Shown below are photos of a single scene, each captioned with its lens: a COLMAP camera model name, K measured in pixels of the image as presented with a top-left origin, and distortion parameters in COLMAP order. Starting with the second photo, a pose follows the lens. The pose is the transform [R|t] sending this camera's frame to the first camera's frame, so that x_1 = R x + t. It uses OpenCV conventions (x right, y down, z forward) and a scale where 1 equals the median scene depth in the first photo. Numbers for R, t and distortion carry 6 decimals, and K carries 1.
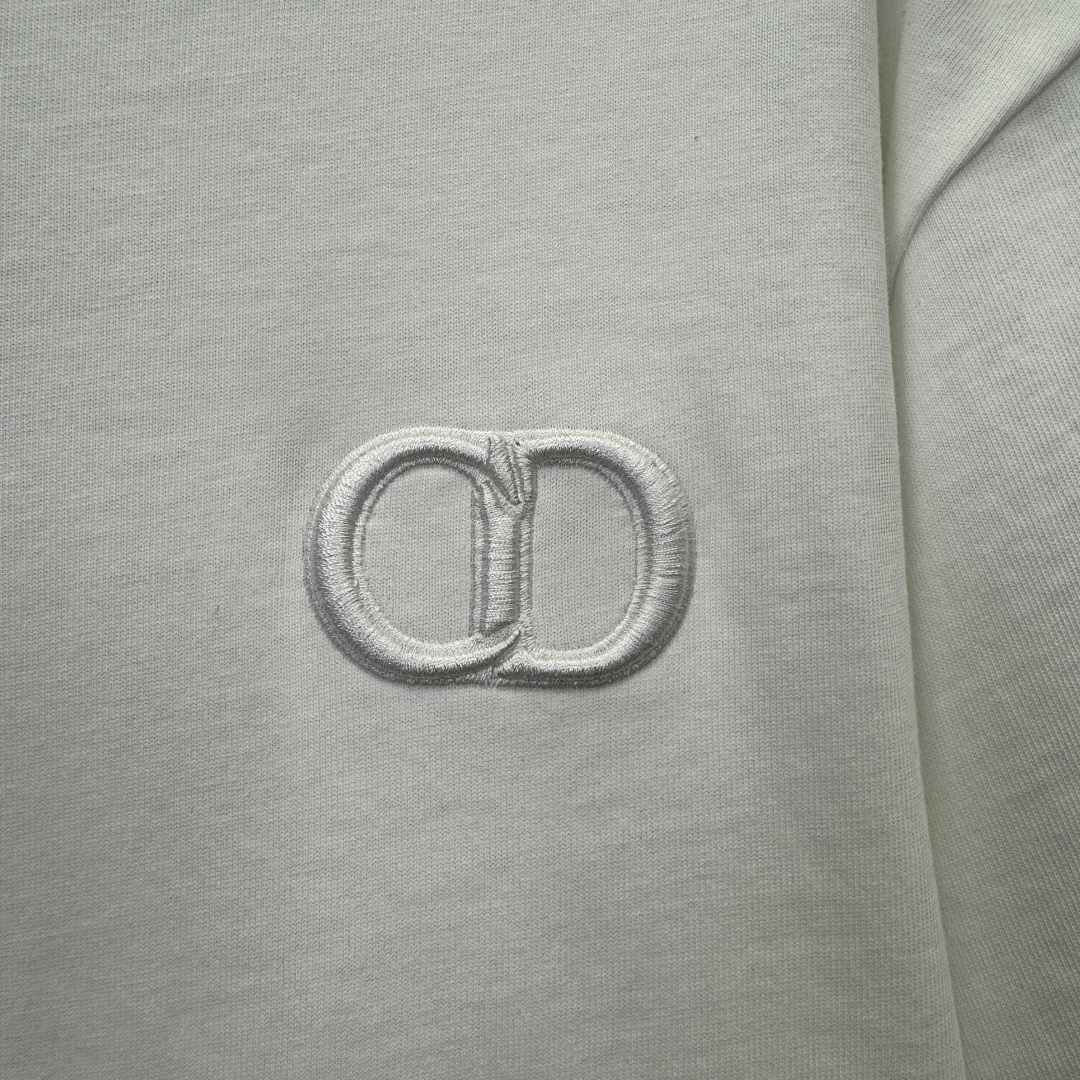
lens RADIAL K [[1242.7, 0, 545.4], [0, 1242.7, 534.9], [0, 0, 1]] dist [-0.013527, 0.000000]
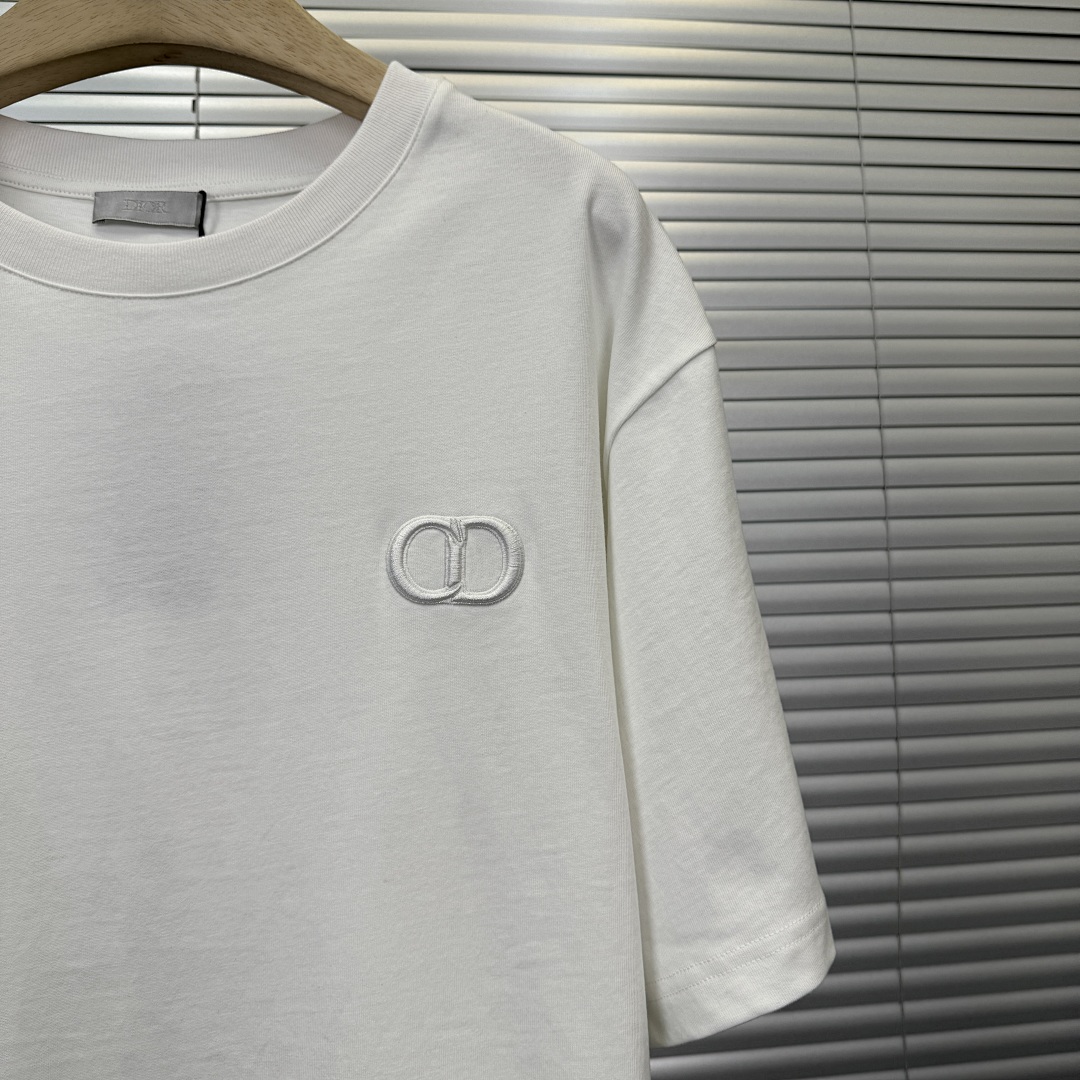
lens RADIAL K [[1242.7, 0, 539.7], [0, 1242.7, 546.0], [0, 0, 1]] dist [-0.013527, 0.000000]
pose [[0.999825, -0.004460, -0.018172, 0.211526], [0.002847, 0.996133, -0.087811, 0.236867], [0.018494, 0.087744, 0.995971, -1.849879]]
